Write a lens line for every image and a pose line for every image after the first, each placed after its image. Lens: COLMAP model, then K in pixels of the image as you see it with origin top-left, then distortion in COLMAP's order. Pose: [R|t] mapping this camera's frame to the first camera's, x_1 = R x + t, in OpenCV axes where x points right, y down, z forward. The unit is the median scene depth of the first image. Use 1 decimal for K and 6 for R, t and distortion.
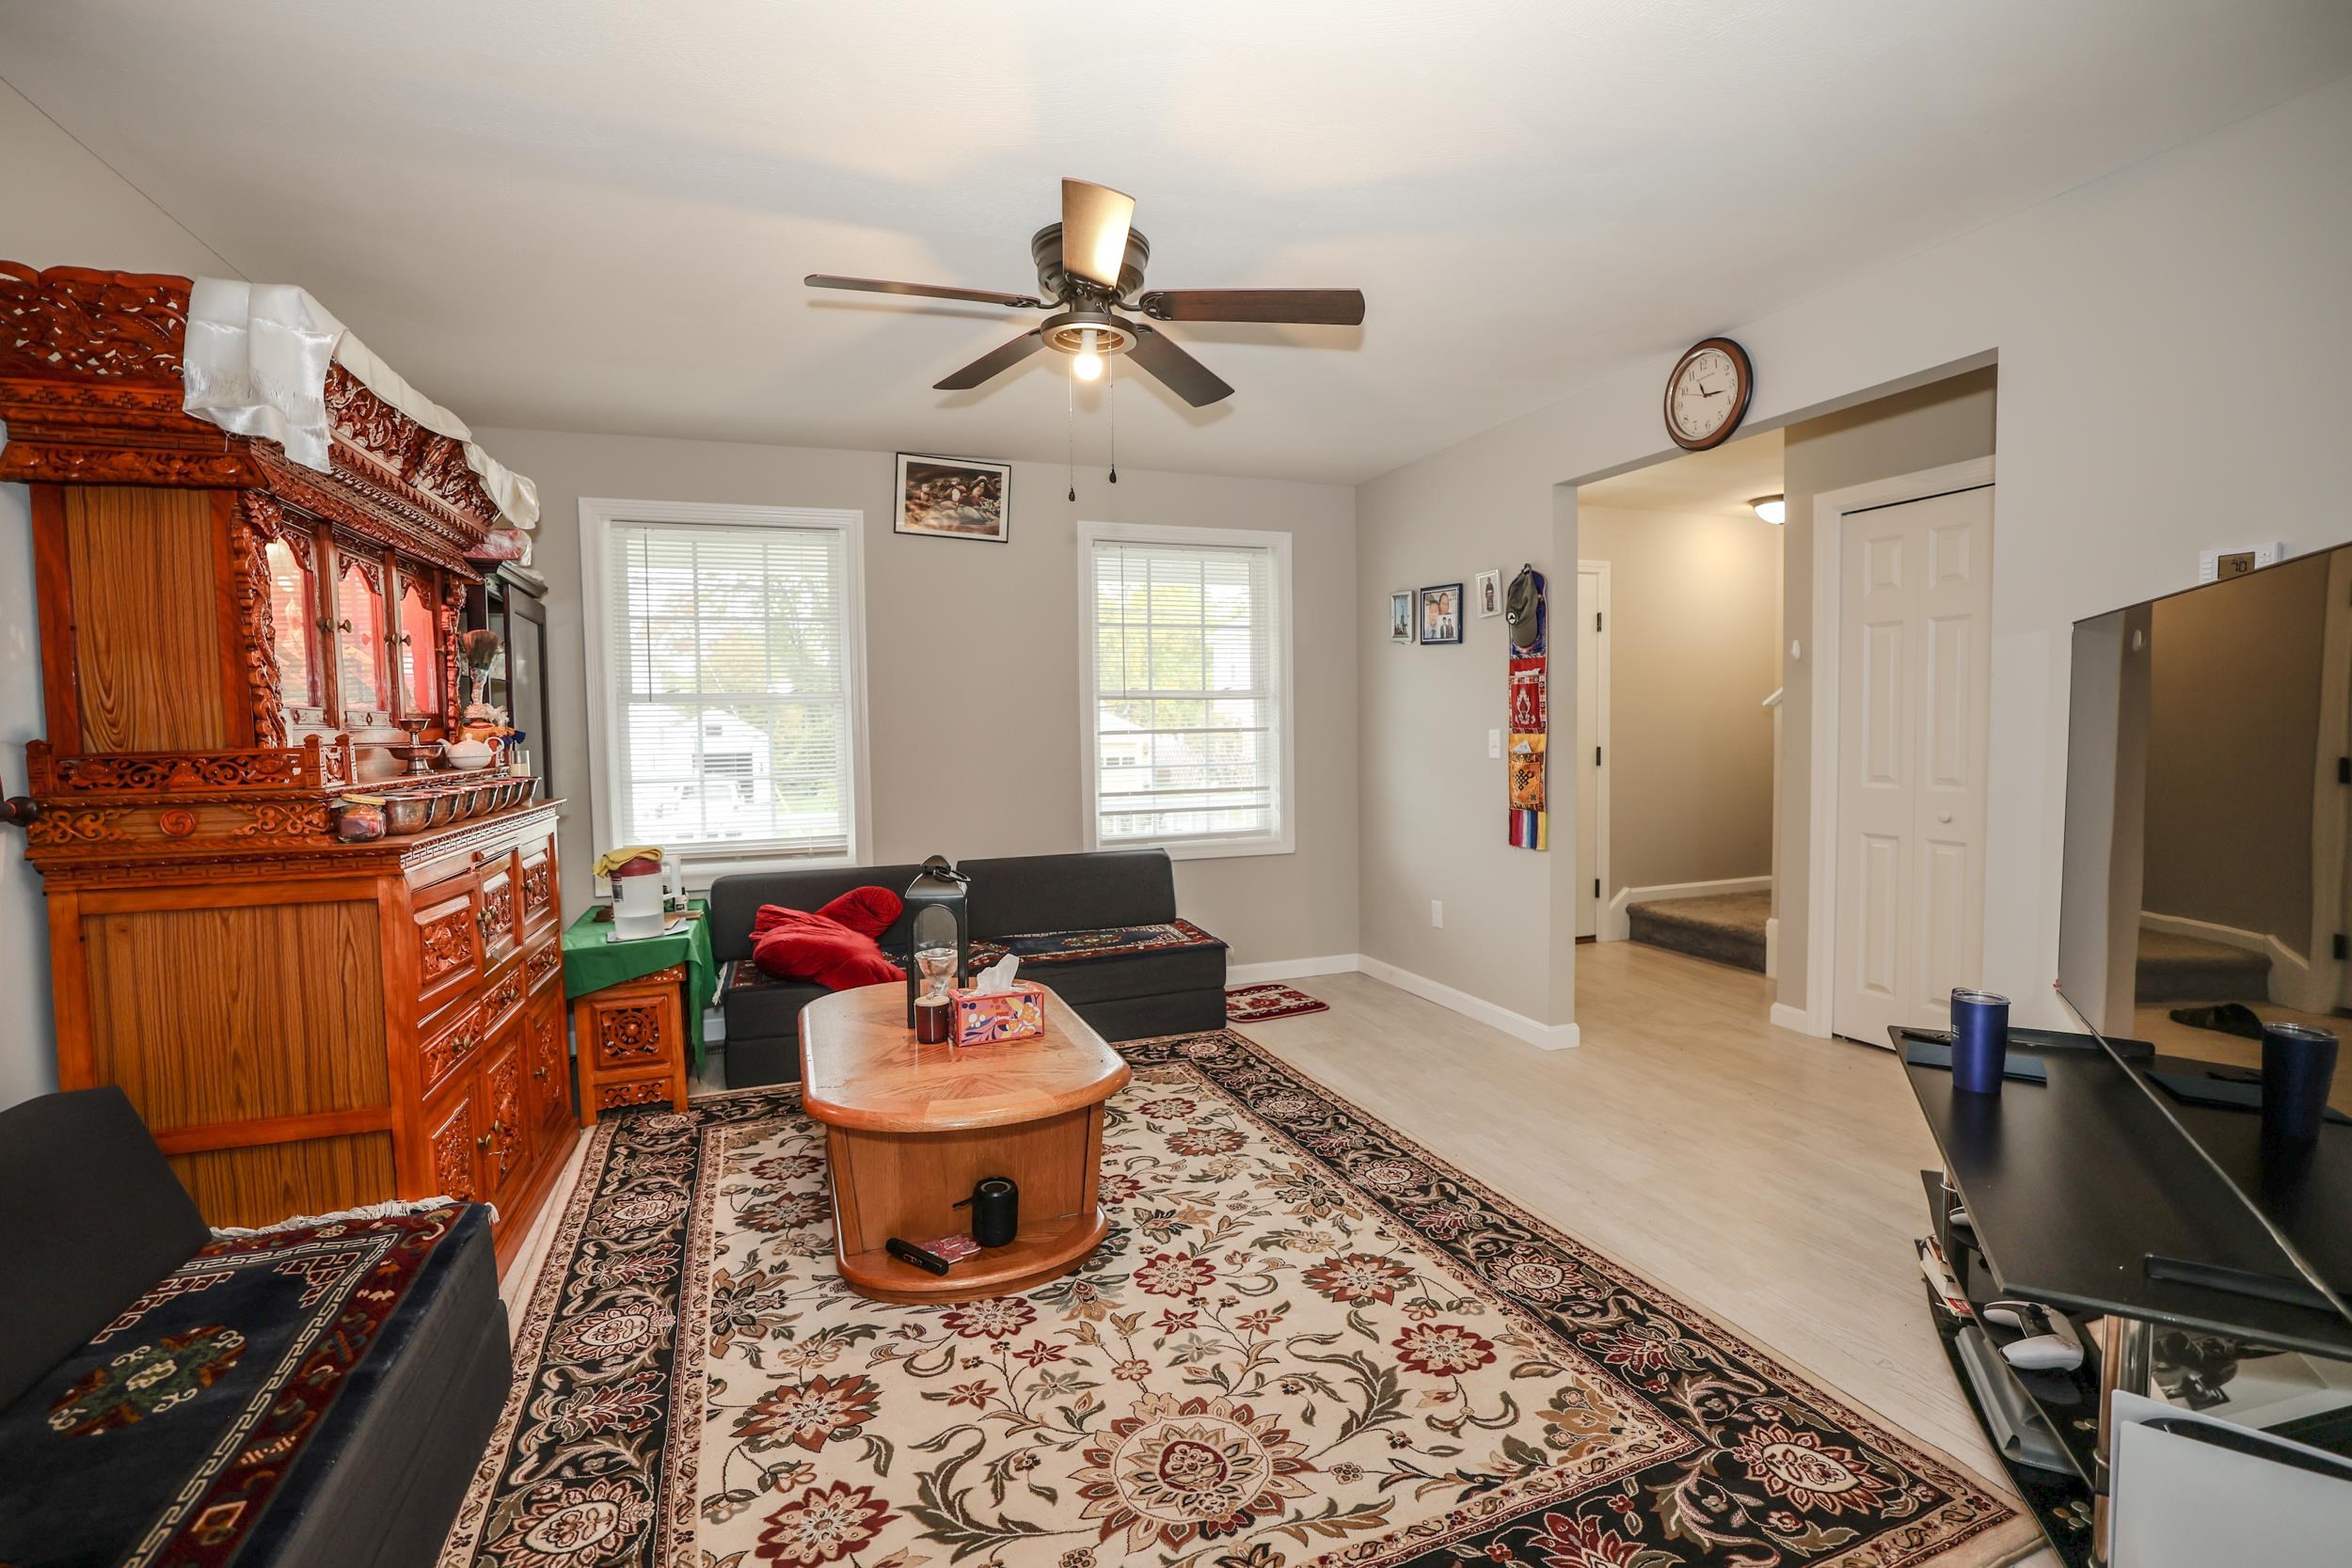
lens RADIAL K [[1054.3, 0, 1180.3], [0, 1054.3, 780.7], [0, 0, 1]] dist [-0.048657, 0.019749]
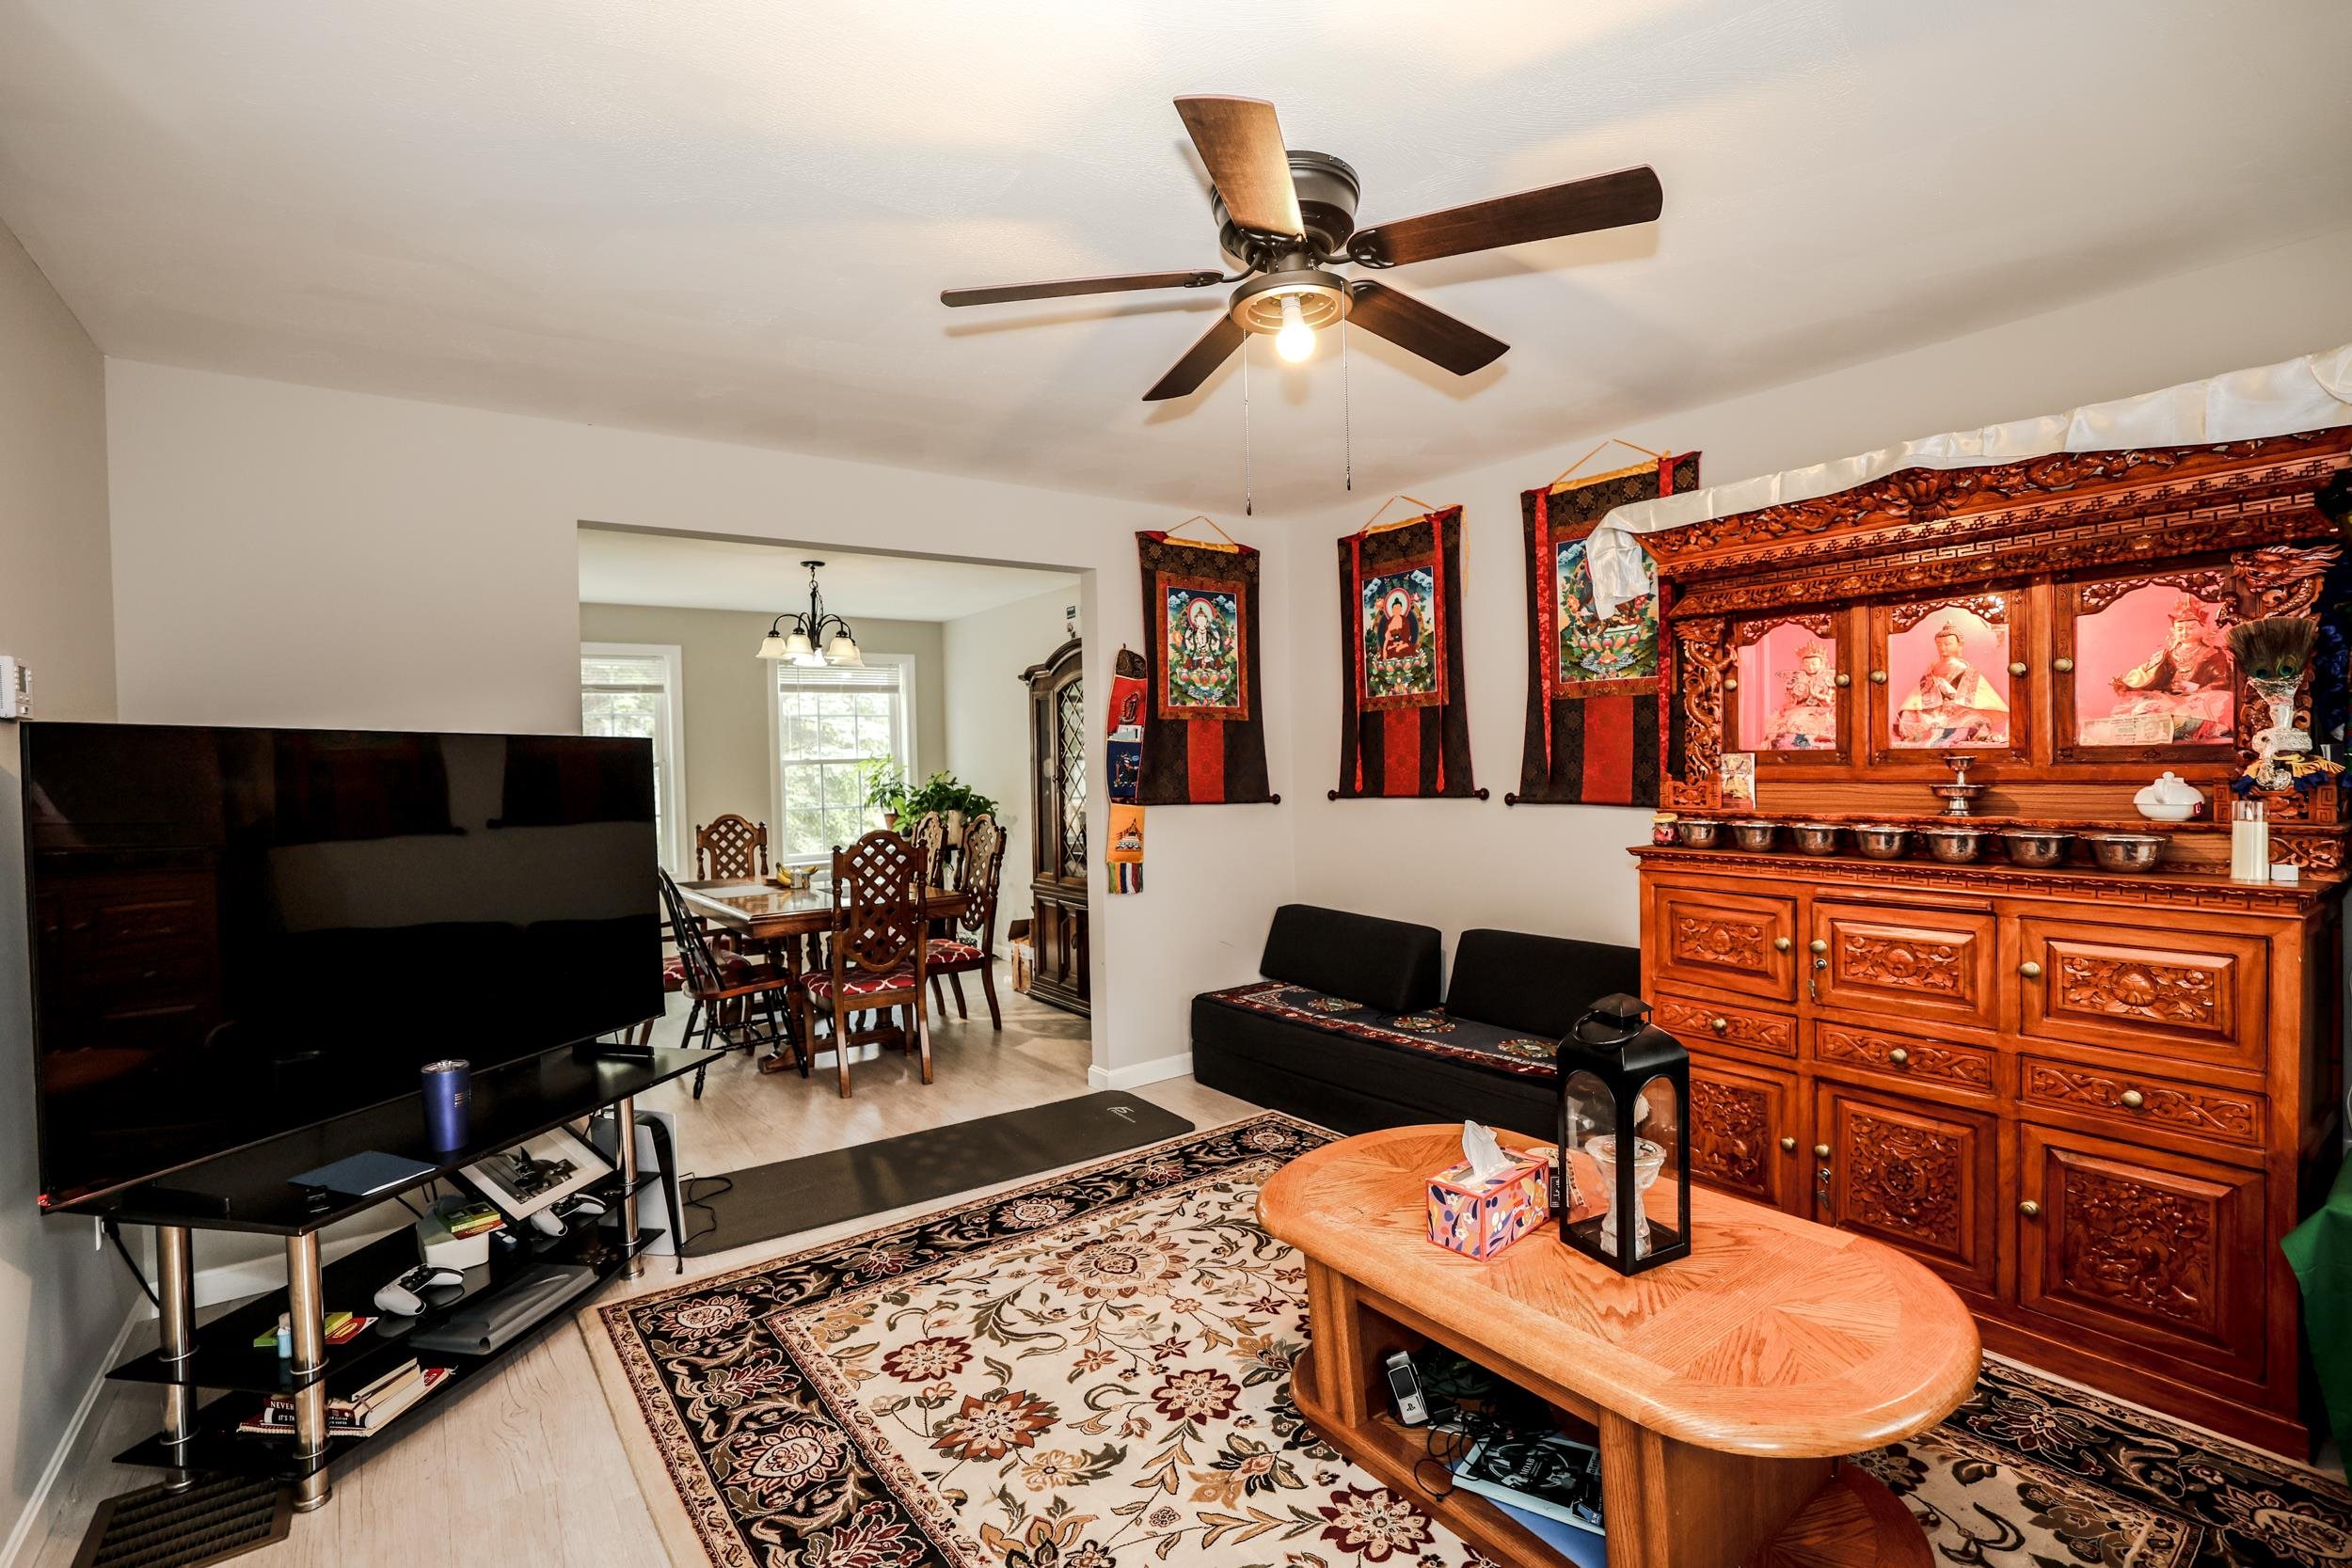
lens RADIAL K [[1054.3, 0, 1180.3], [0, 1054.3, 780.7], [0, 0, 1]] dist [-0.048657, 0.019749]
pose [[-0.960481, 0.045405, -0.274618, 0.262976], [0.024760, 0.996632, 0.078183, -0.155226], [0.277243, 0.068293, -0.958370, 2.048843]]
